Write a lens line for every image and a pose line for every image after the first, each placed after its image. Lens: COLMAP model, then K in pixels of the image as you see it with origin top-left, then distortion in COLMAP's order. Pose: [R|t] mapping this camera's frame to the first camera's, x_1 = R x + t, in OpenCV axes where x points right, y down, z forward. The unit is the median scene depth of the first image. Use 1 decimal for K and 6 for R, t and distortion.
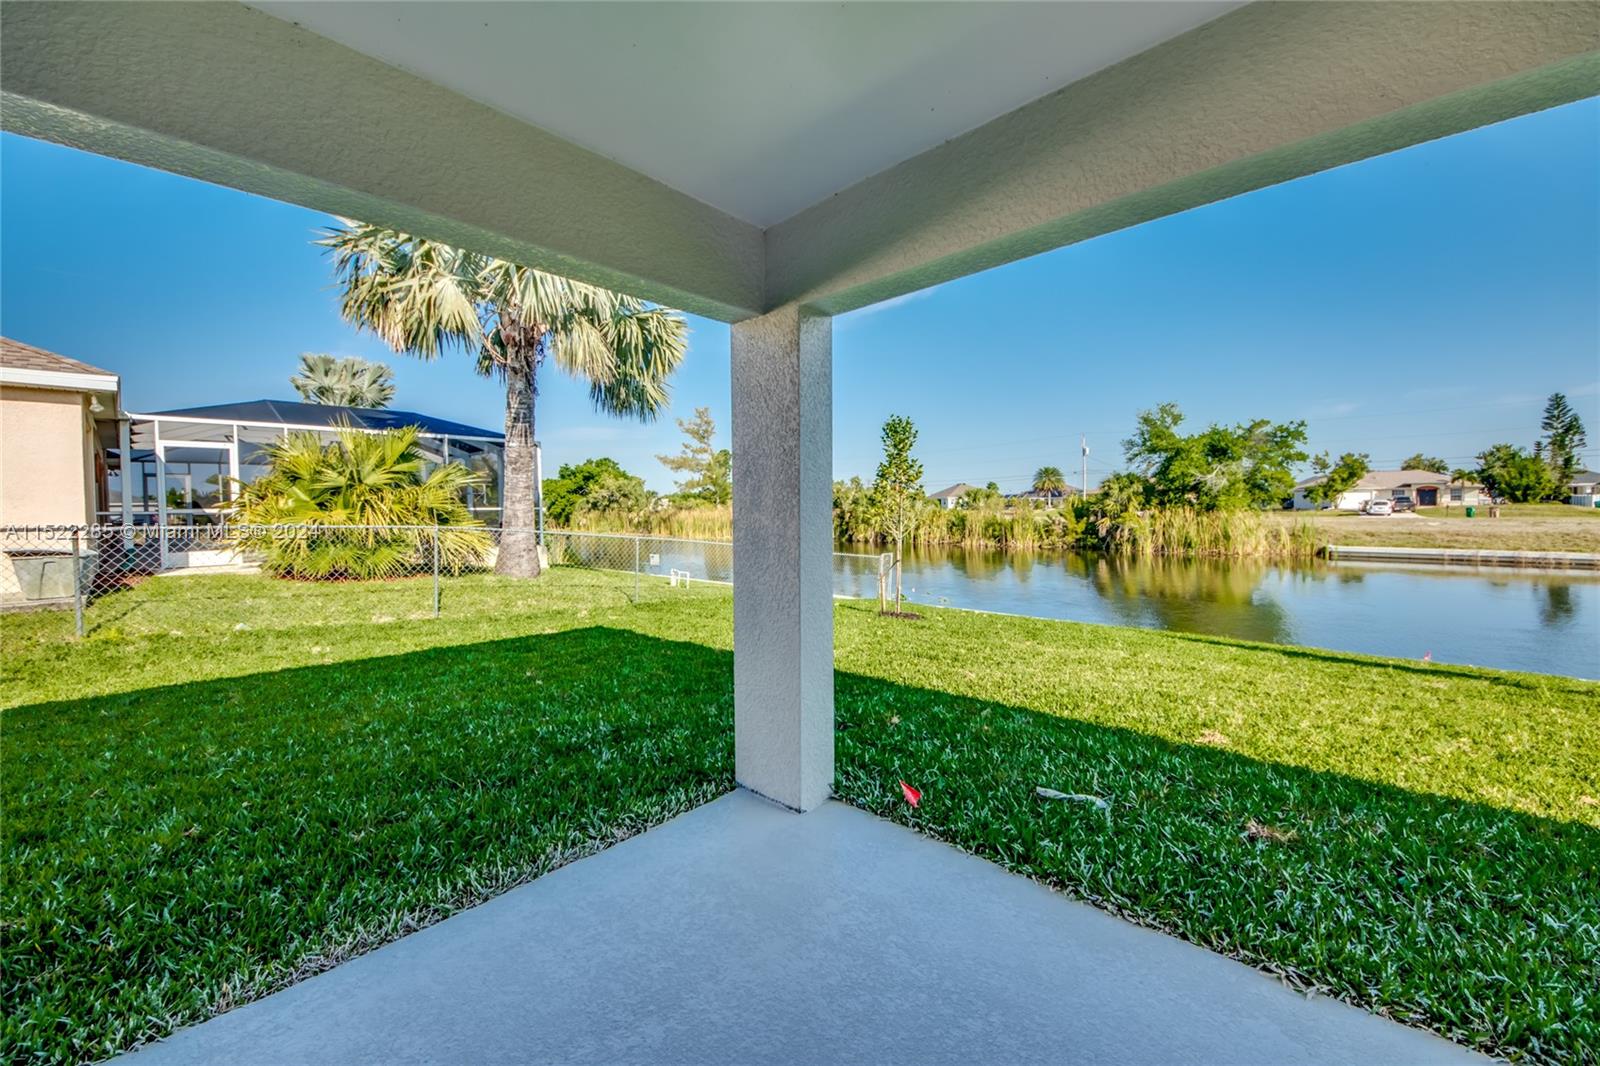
lens RADIAL K [[616.5, 0, 809.7], [0, 616.5, 520.4], [0, 0, 1]] dist [0.003376, -0.007815]
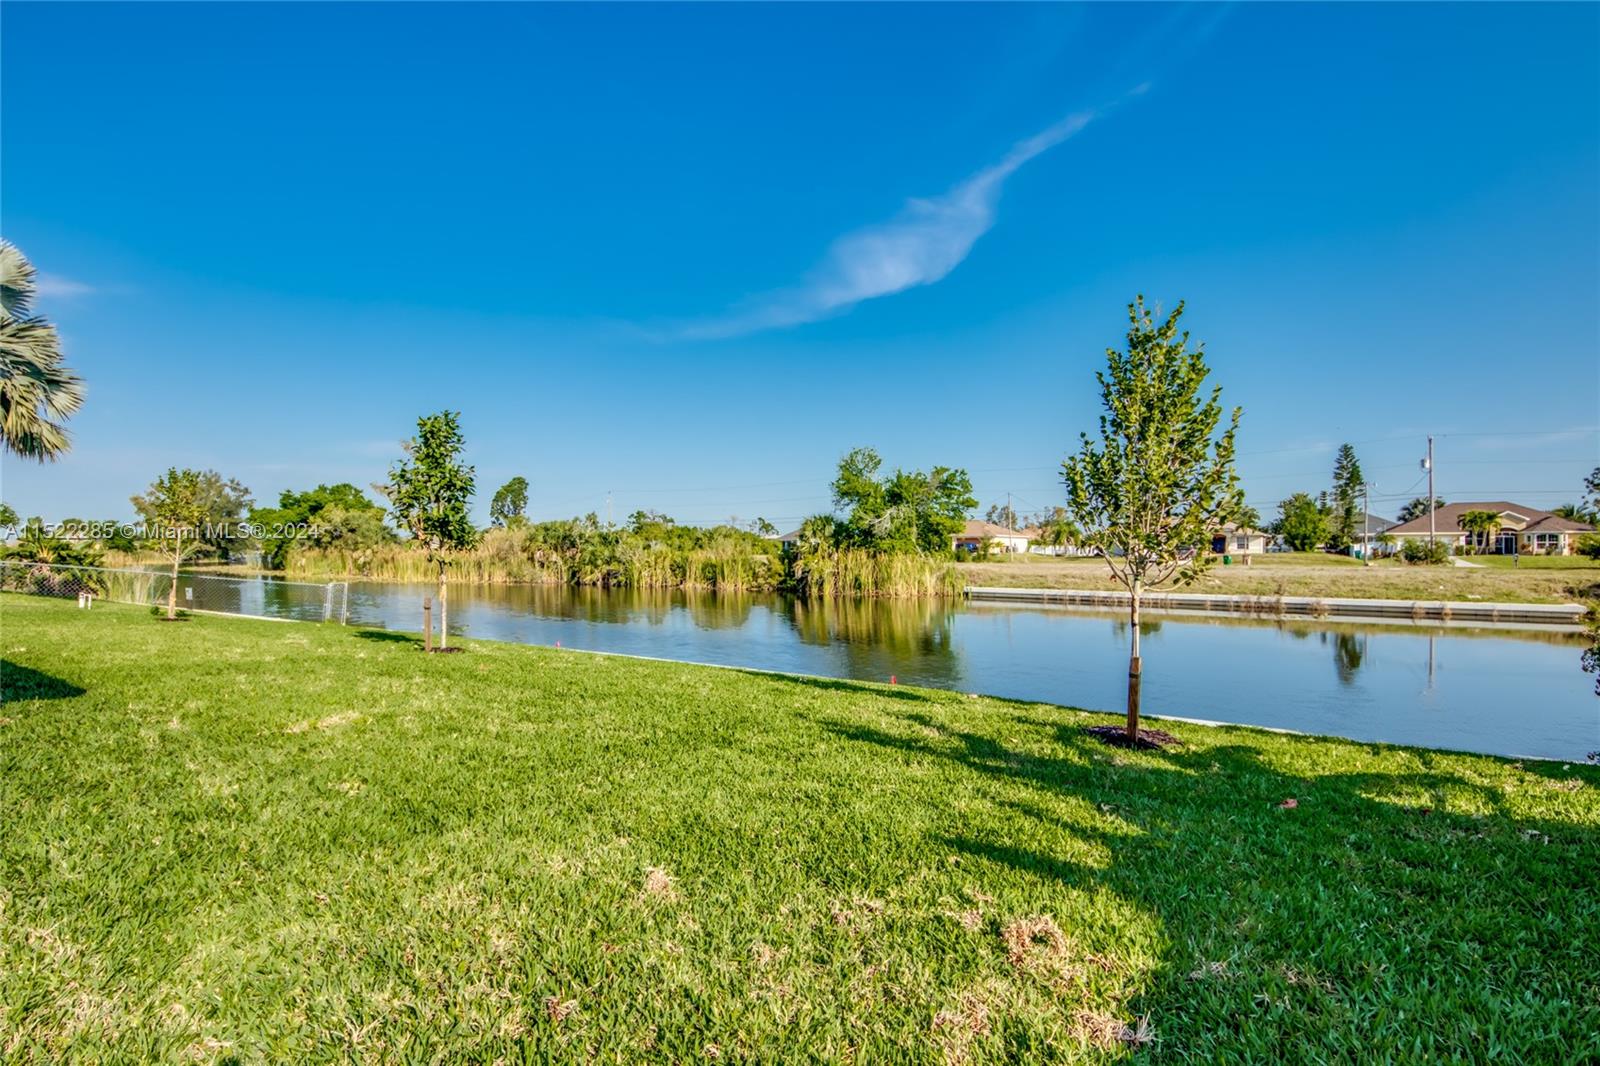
lens RADIAL K [[748.3, 0, 799.3], [0, 748.3, 549.0], [0, 0, 1]] dist [0.027497, 0.000384]
pose [[0.988225, 0.012433, 0.152504, 0.225196], [-0.008834, 0.999667, -0.024255, 0.006102], [-0.152755, 0.022622, 0.988005, -0.157819]]
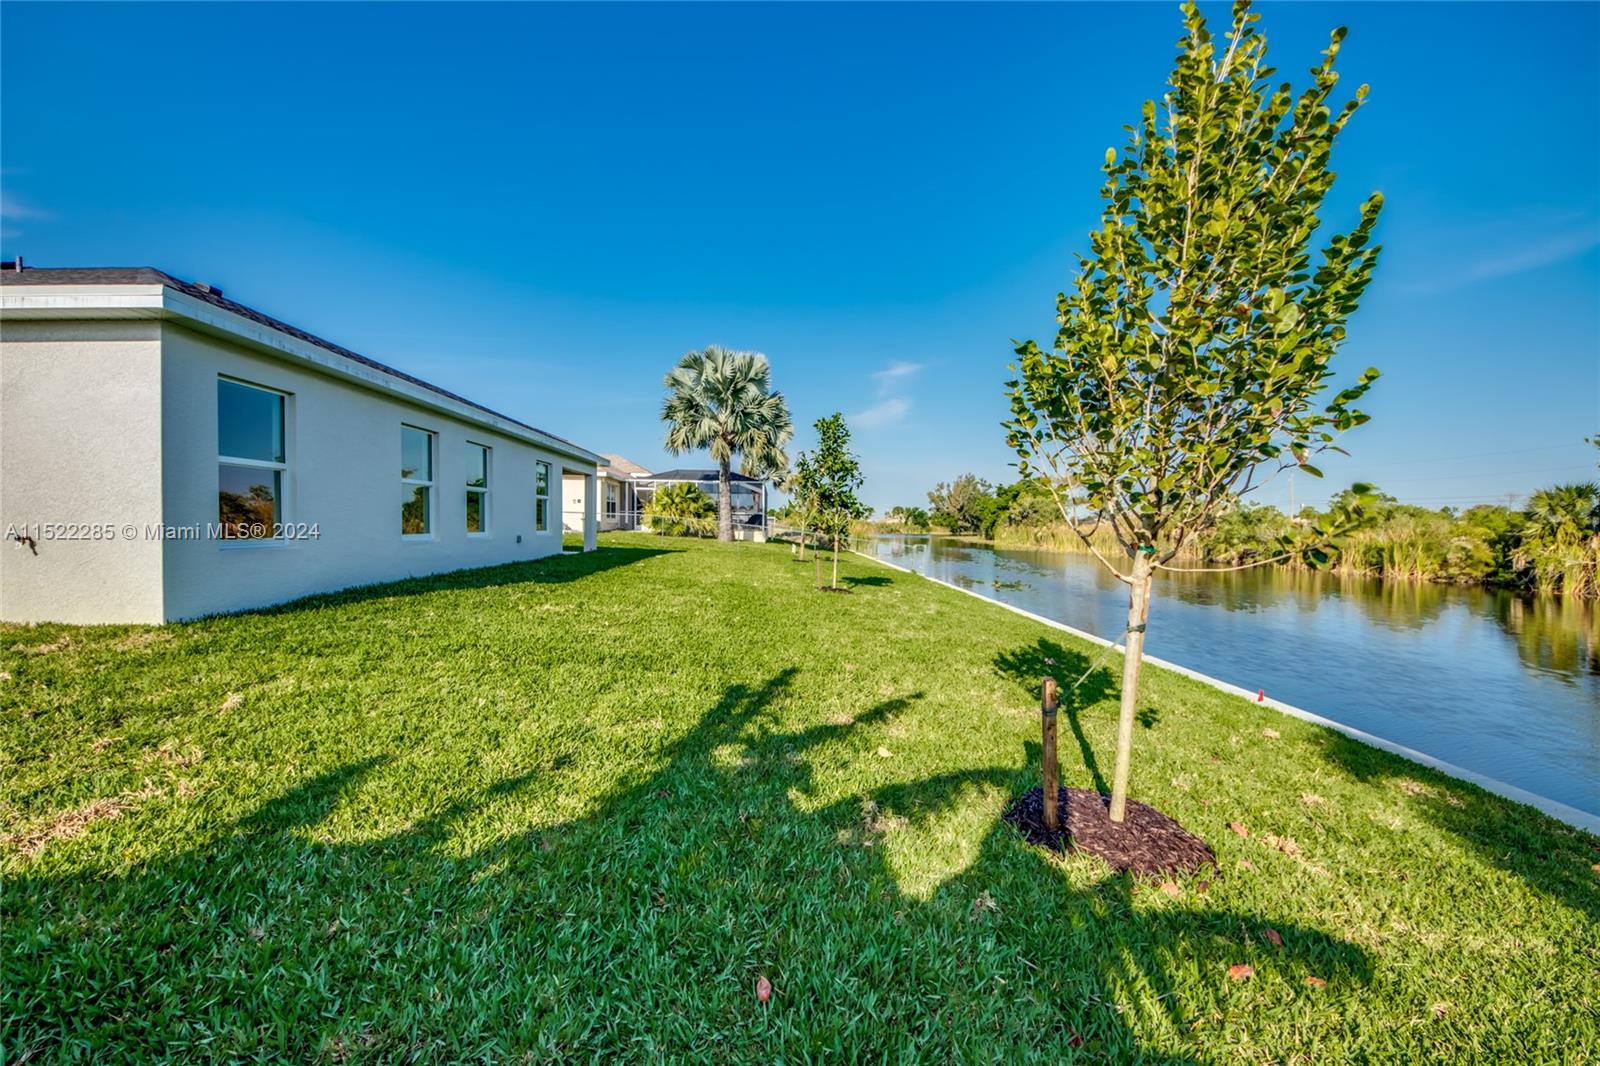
lens RADIAL K [[616.5, 0, 801.4], [0, 616.5, 538.6], [0, 0, 1]] dist [0.003376, -0.007815]
pose [[0.705882, 0.040536, -0.707169, 0.295612], [-0.039803, 0.999054, 0.017537, 0.007092], [0.707210, 0.015768, 0.706827, -0.116541]]
